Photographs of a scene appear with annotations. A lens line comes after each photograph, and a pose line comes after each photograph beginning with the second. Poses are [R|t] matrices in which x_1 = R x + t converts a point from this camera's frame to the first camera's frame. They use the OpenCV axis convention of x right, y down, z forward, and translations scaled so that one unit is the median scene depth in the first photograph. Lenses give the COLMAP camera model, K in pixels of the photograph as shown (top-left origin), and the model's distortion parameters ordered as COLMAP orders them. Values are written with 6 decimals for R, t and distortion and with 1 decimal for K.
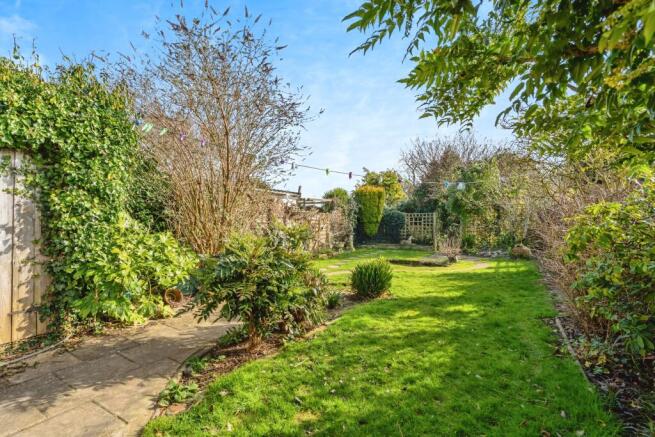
lens RADIAL K [[318.6, 0, 330.4], [0, 318.6, 217.3], [0, 0, 1]] dist [-0.001937, -0.000378]
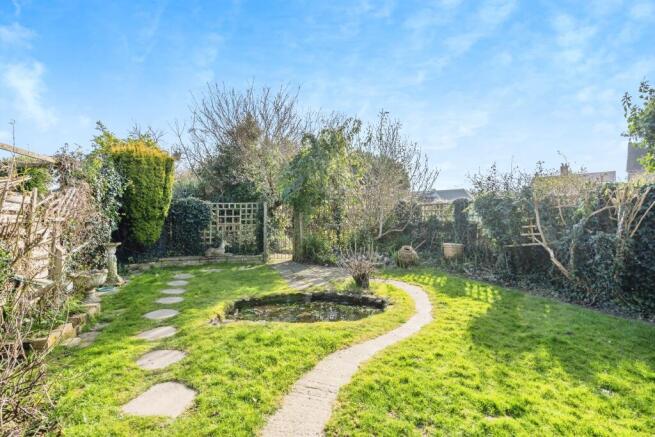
lens RADIAL K [[318.6, 0, 327.0], [0, 318.6, 220.9], [0, 0, 1]] dist [-0.001937, -0.000378]
pose [[0.673263, -0.014893, 0.739253, -0.096113], [-0.006504, 0.999639, 0.026062, 0.009362], [-0.739375, -0.022354, 0.672923, 0.827810]]
